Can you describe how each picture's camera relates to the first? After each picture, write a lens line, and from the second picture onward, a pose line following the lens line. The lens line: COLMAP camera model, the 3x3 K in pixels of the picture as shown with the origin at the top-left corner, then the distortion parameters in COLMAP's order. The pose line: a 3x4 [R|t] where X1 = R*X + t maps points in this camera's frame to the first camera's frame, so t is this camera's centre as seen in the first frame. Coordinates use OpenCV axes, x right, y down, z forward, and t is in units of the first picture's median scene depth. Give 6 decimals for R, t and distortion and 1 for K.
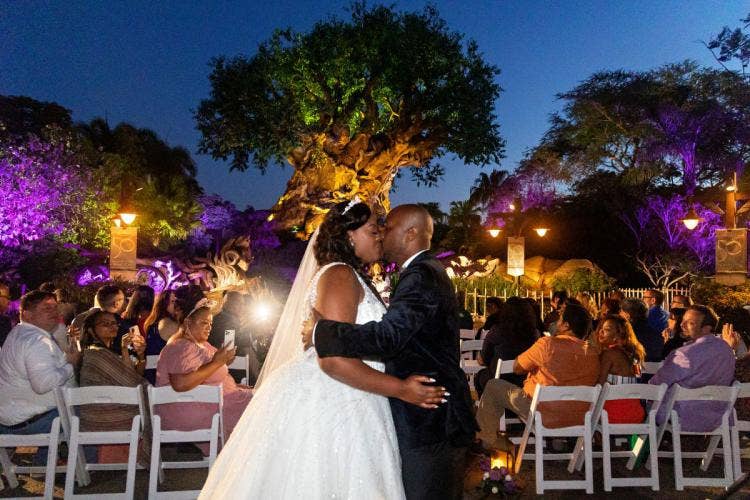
lens RADIAL K [[509.1, 0, 377.7], [0, 509.1, 248.4], [0, 0, 1]] dist [0.025610, 0.004013]
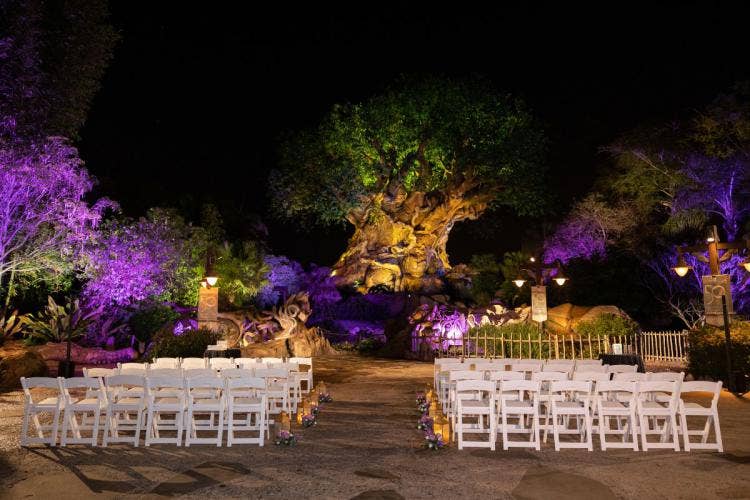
lens RADIAL K [[509.1, 0, 373.1], [0, 509.1, 245.7], [0, 0, 1]] dist [0.025610, 0.004013]
pose [[0.990046, -0.038851, -0.135279, 0.019477], [0.023941, 0.993627, -0.110143, 0.001015], [0.138696, 0.105808, 0.984666, -0.046141]]
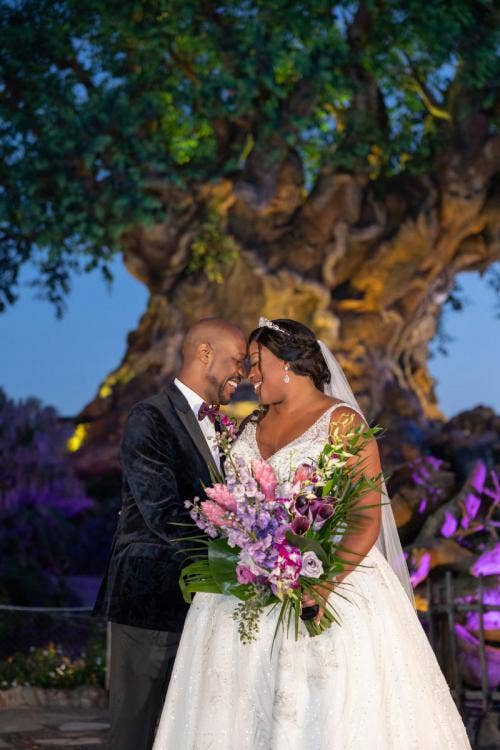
lens RADIAL K [[1368.3, 0, 249.2], [0, 1368.3, 381.1], [0, 0, 1]] dist [0.036114, 0.000000]
pose [[0.993357, -0.041971, -0.107148, 0.000321], [0.028970, 0.992336, -0.120123, 0.016568], [0.111368, 0.116221, 0.986960, 0.132644]]
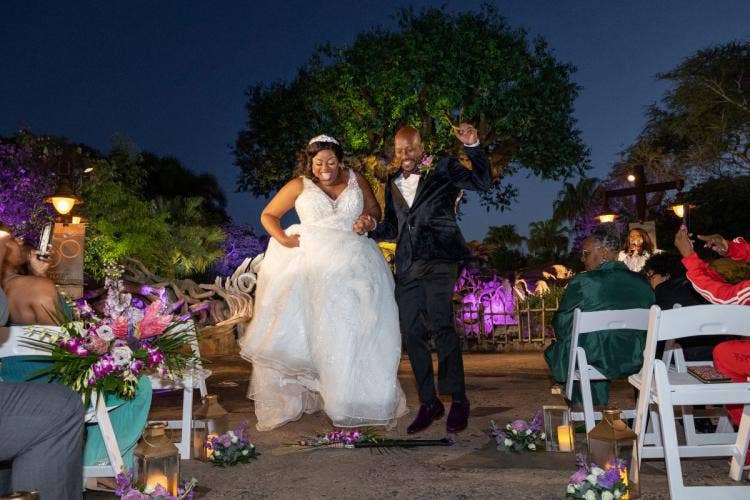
lens RADIAL K [[566.1, 0, 374.9], [0, 566.1, 246.7], [0, 0, 1]] dist [-0.007363, 0.018415]
pose [[0.990798, -0.062725, -0.119938, 0.002544], [0.051940, 0.994493, -0.091027, 0.017332], [0.124987, 0.083960, 0.988600, 0.062324]]
